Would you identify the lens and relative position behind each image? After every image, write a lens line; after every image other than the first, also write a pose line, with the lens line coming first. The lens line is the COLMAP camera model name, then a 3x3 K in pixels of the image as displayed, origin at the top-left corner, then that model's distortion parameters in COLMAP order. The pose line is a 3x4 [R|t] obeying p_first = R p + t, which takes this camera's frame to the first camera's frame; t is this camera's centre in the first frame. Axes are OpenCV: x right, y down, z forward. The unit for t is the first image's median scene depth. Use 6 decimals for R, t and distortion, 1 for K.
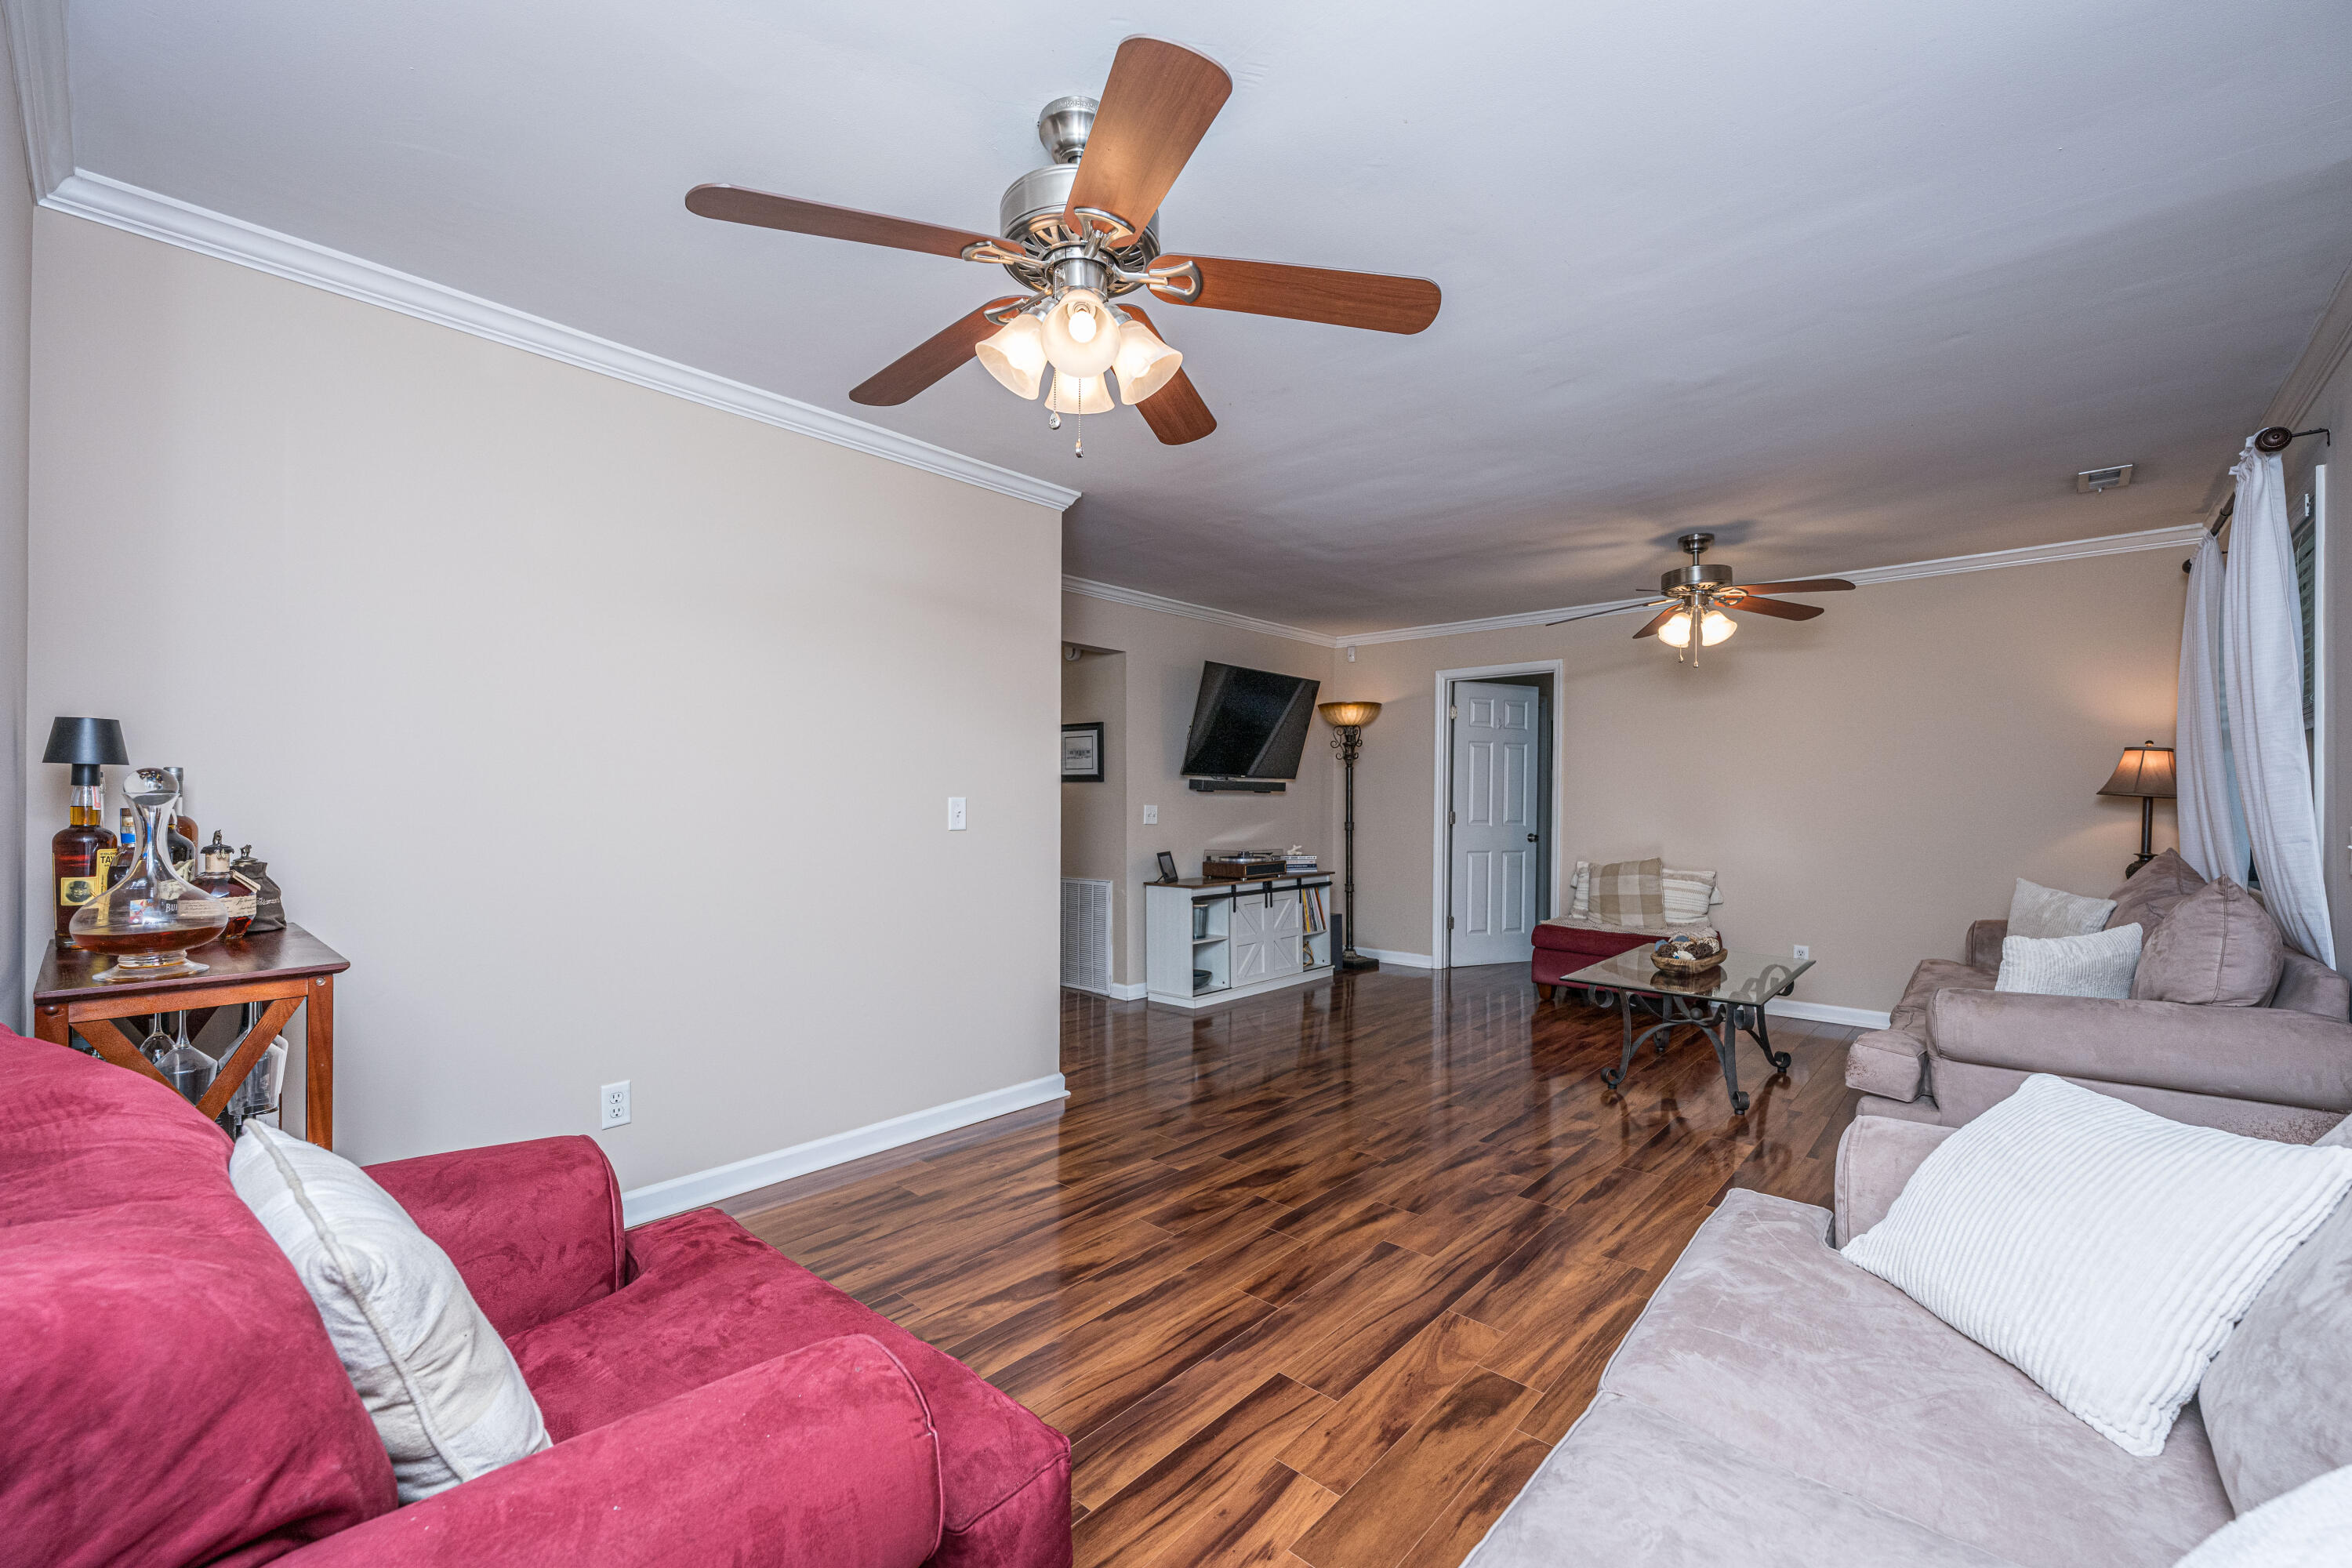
lens RADIAL K [[968.8, 0, 1156.6], [0, 968.8, 797.7], [0, 0, 1]] dist [-0.005604, 0.000144]
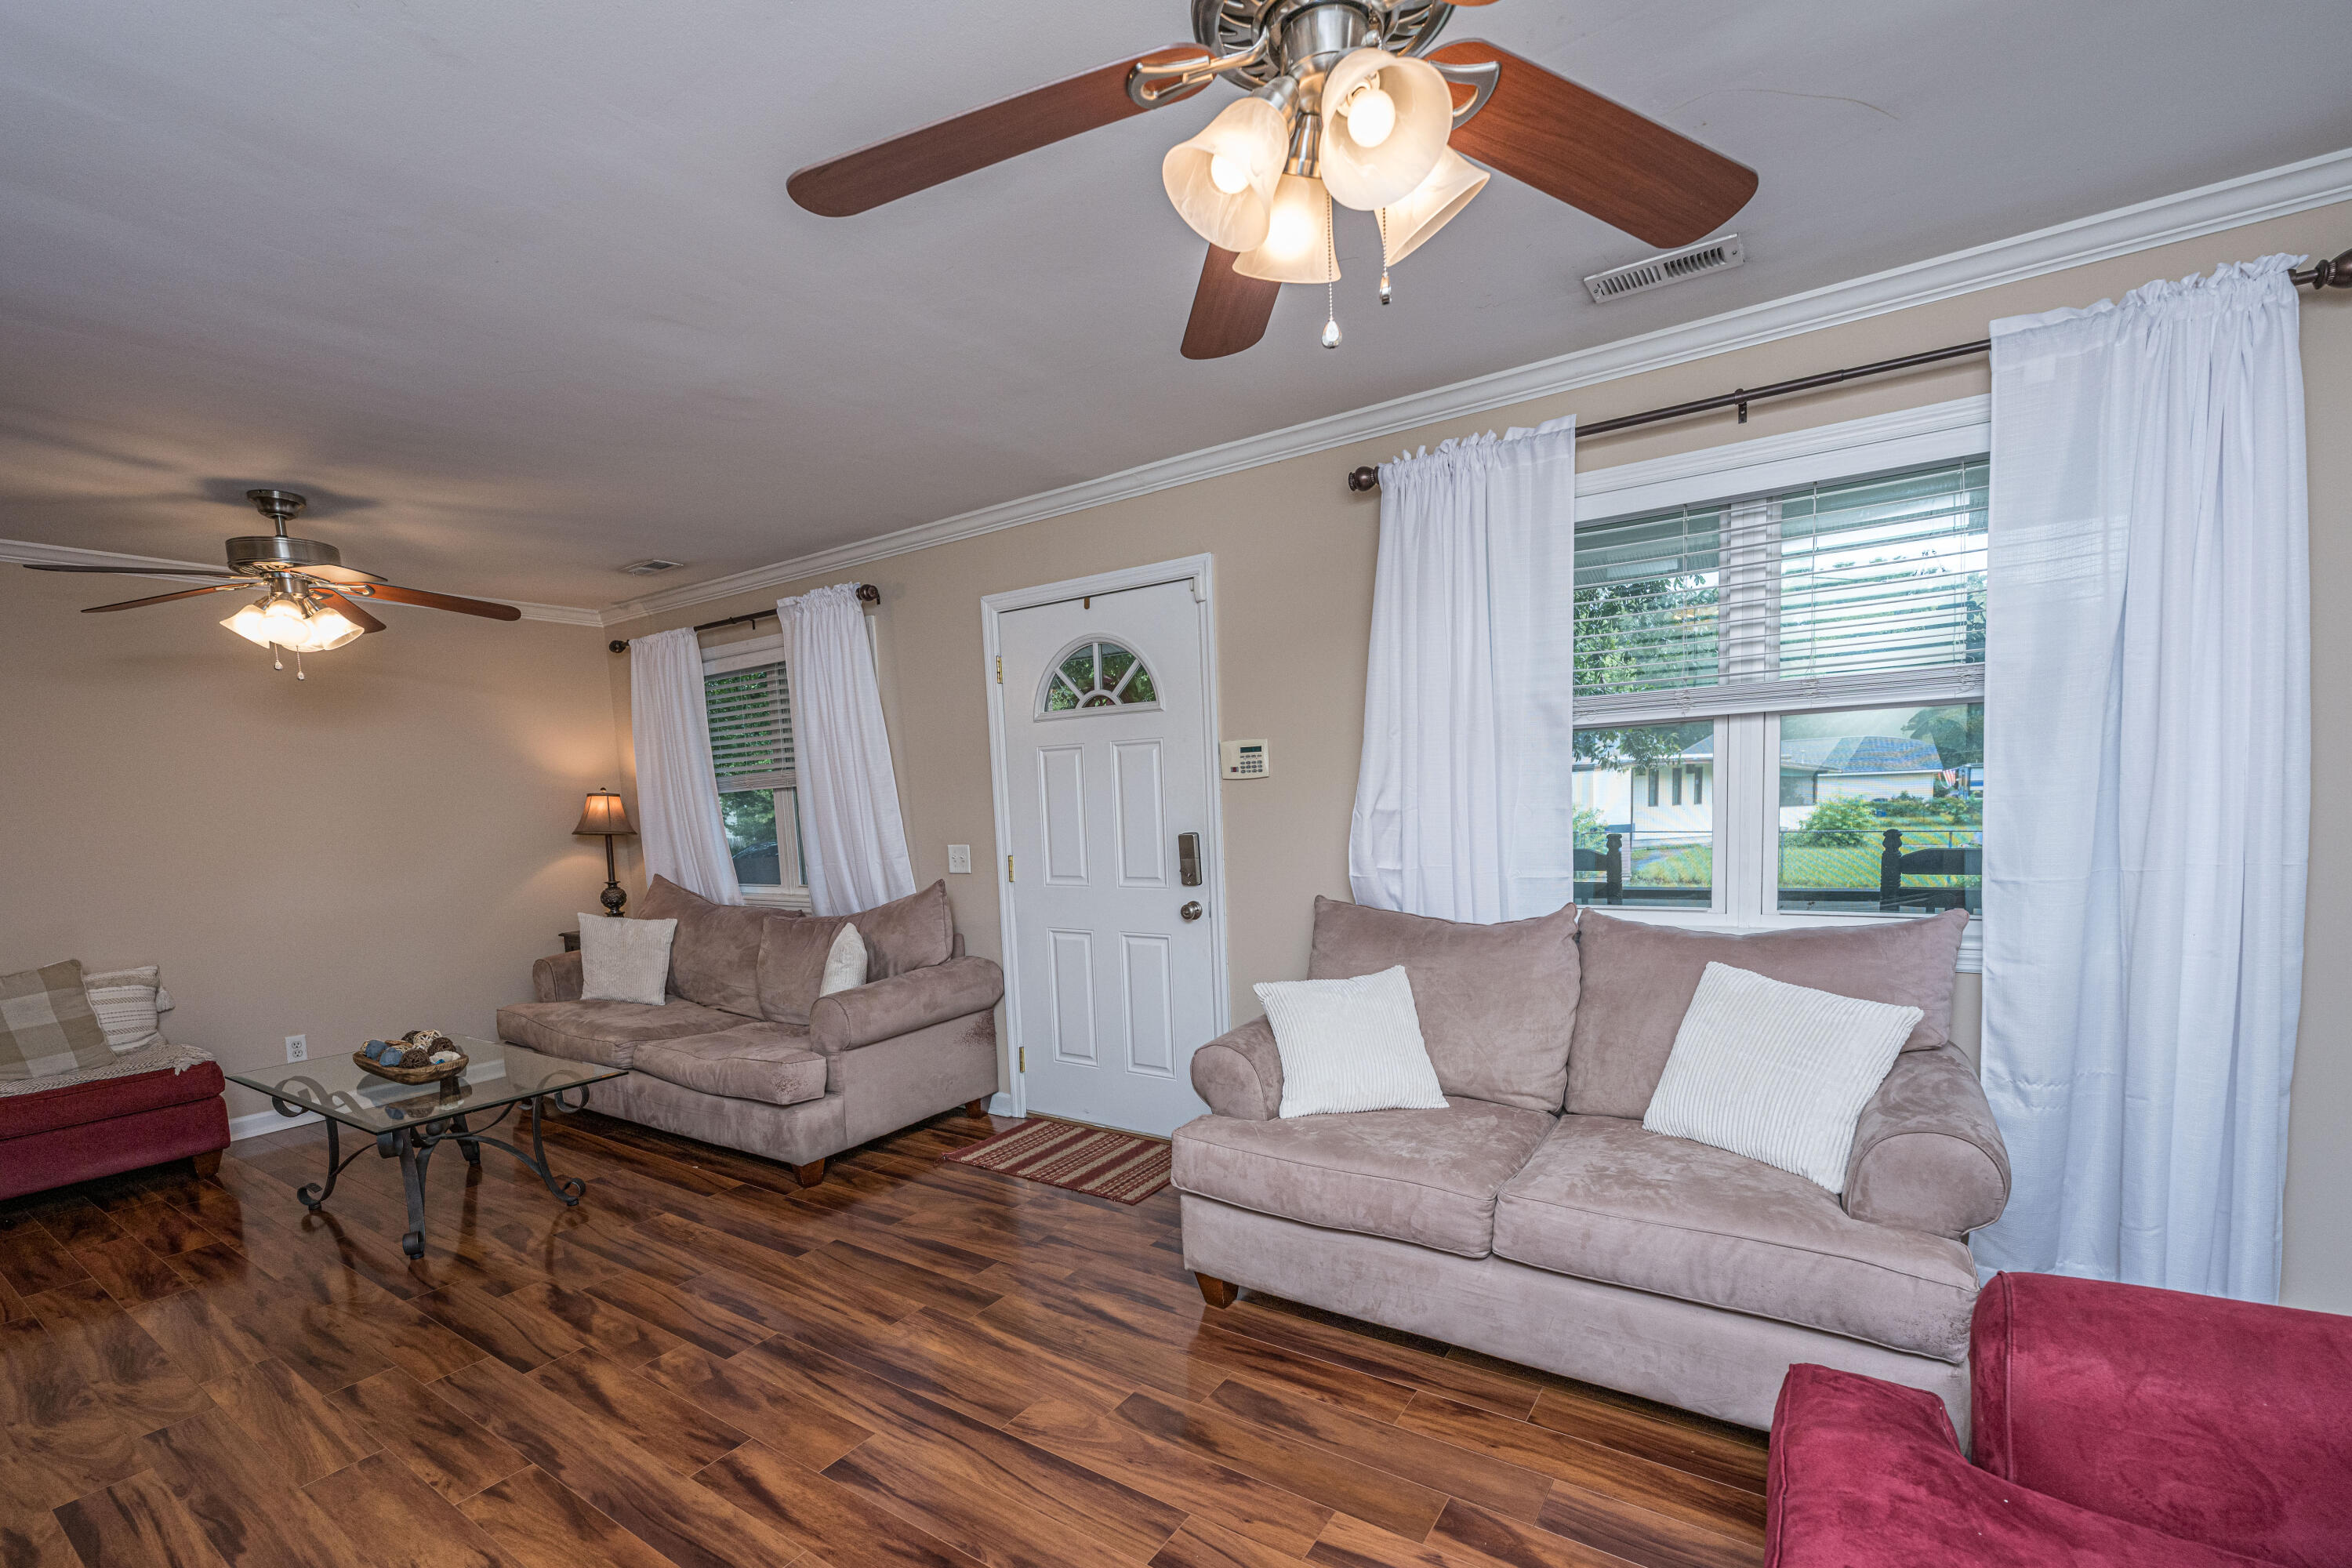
lens RADIAL K [[968.8, 0, 1150.3], [0, 968.8, 913.0], [0, 0, 1]] dist [-0.005604, 0.000144]
pose [[-0.149207, -0.116132, 0.981963, -0.212692], [0.040295, 0.991540, 0.123388, -0.018919], [-0.987985, 0.057979, -0.143265, 0.377035]]
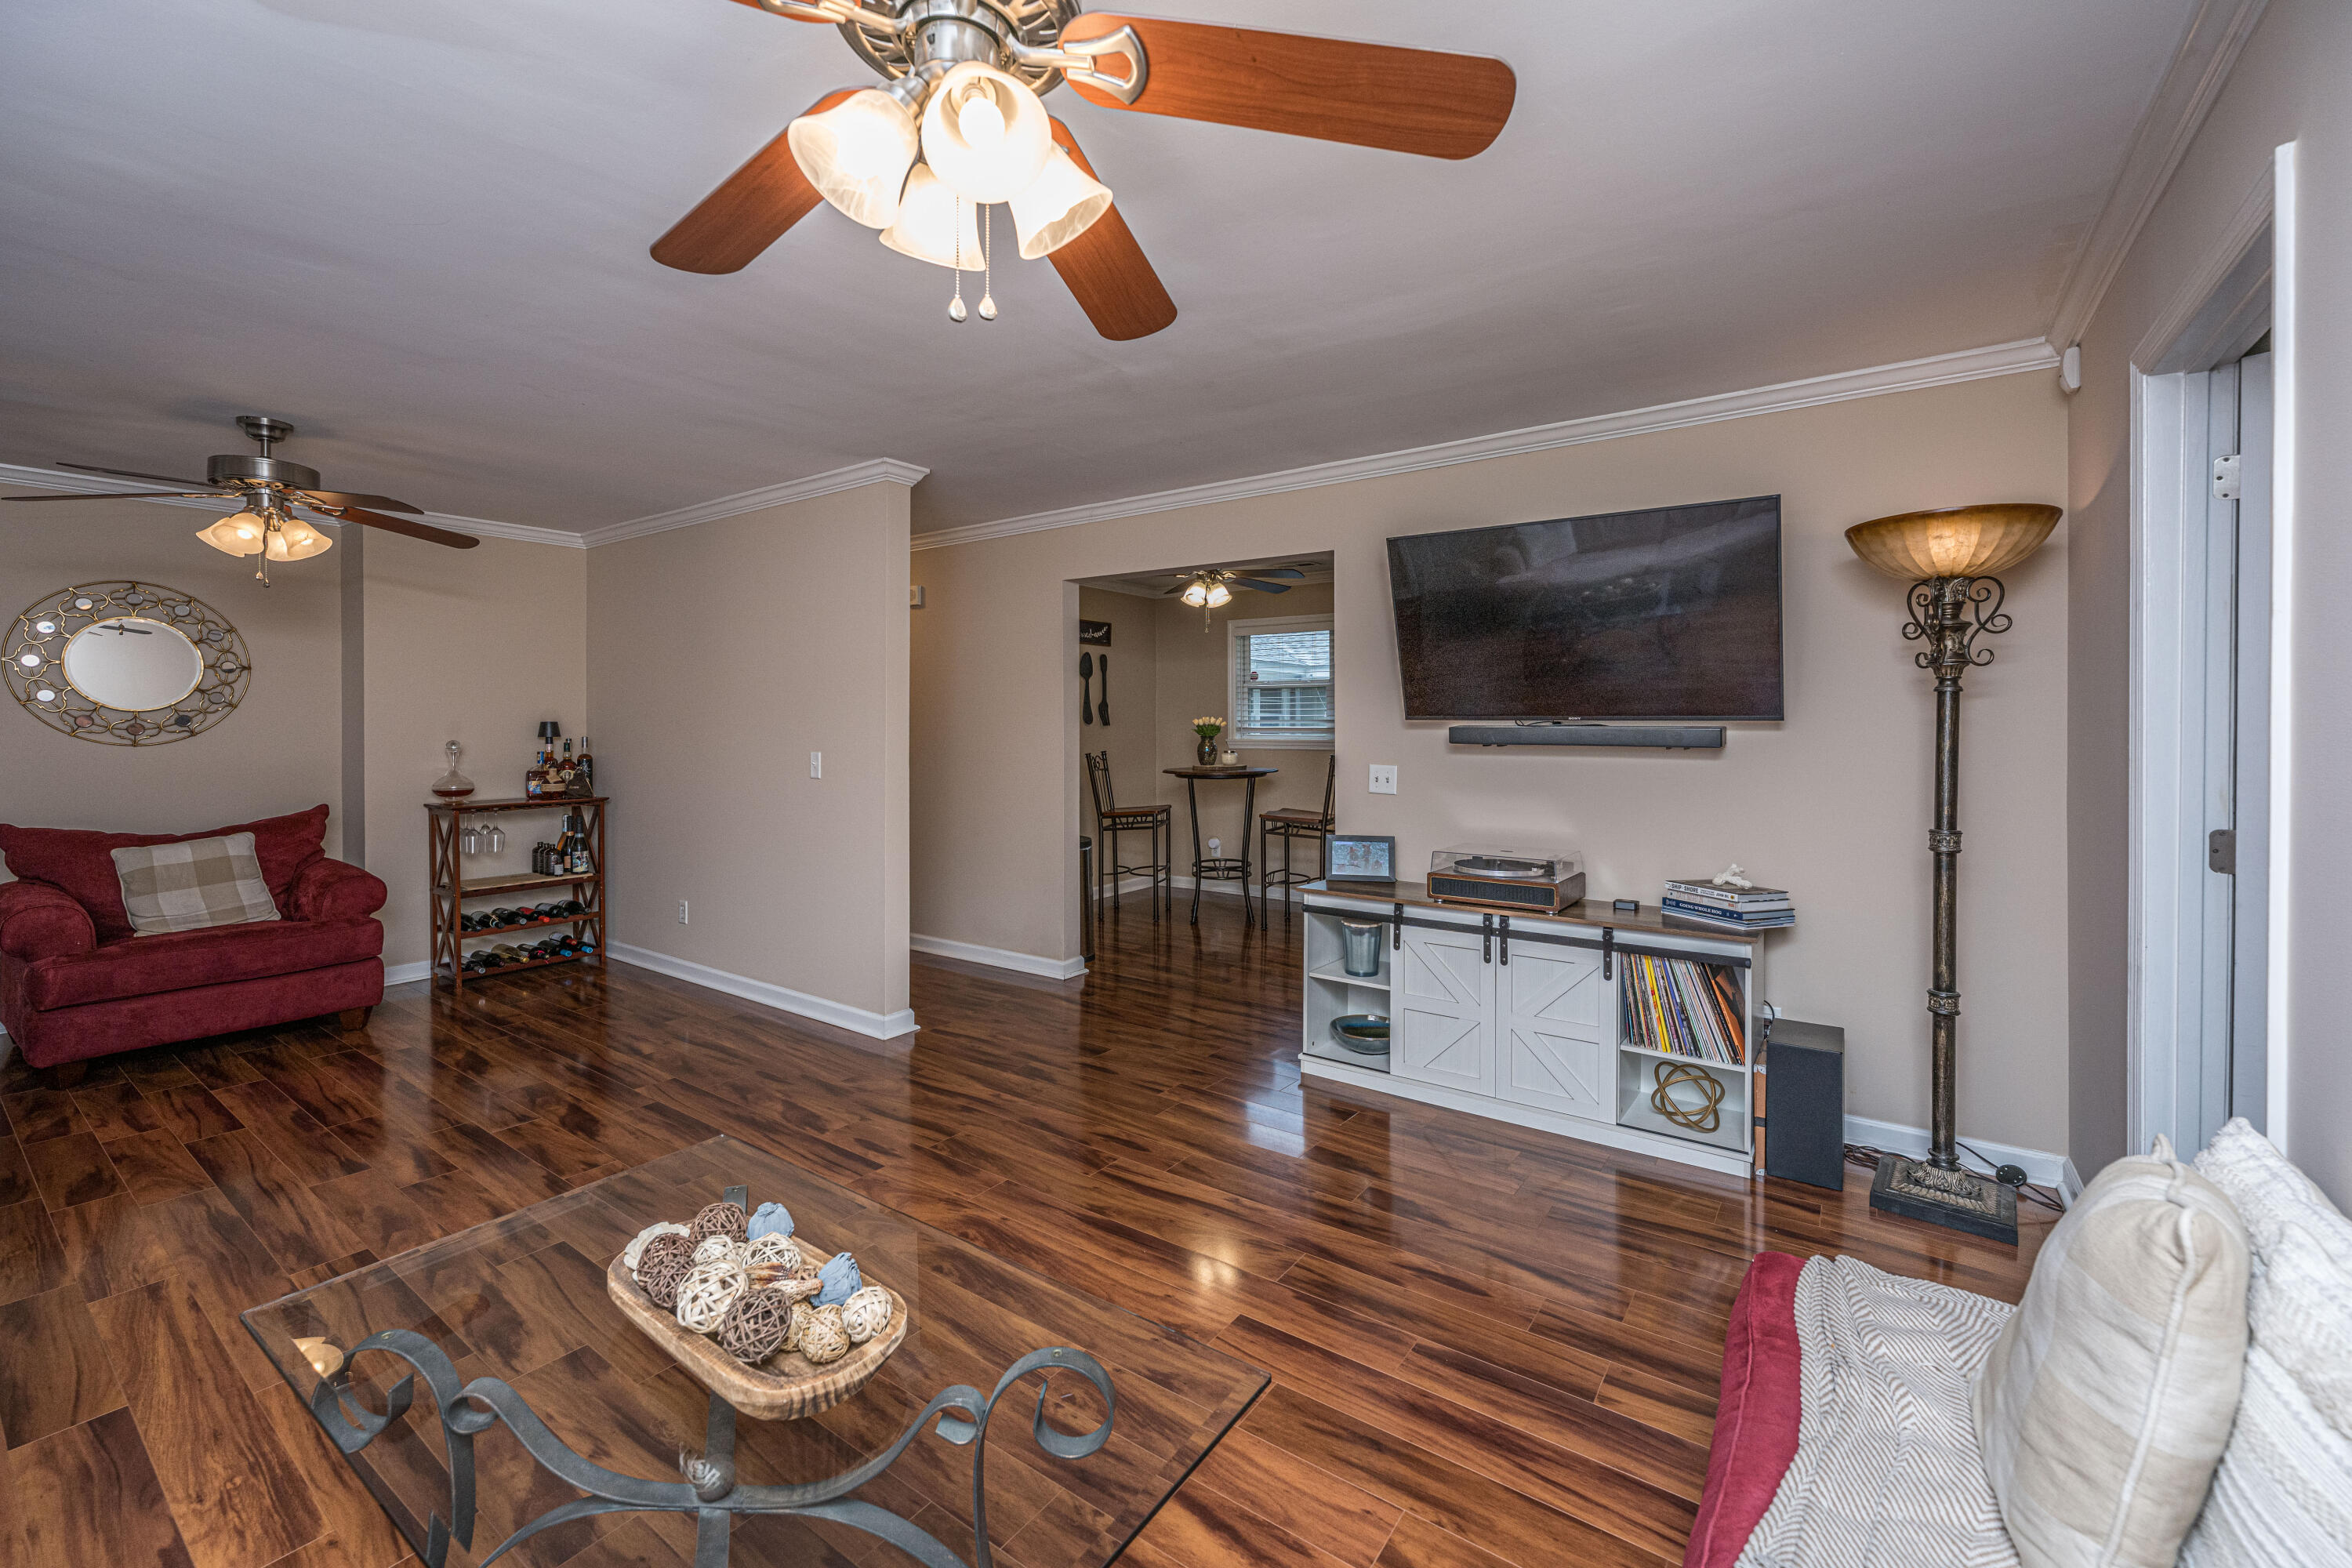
lens RADIAL K [[968.8, 0, 1220.3], [0, 968.8, 705.2], [0, 0, 1]] dist [-0.005604, 0.000144]
pose [[0.132735, -0.023194, -0.990880, 0.660690], [0.000949, 0.999729, -0.023274, -0.018939], [0.991151, 0.002149, 0.132721, 0.813611]]
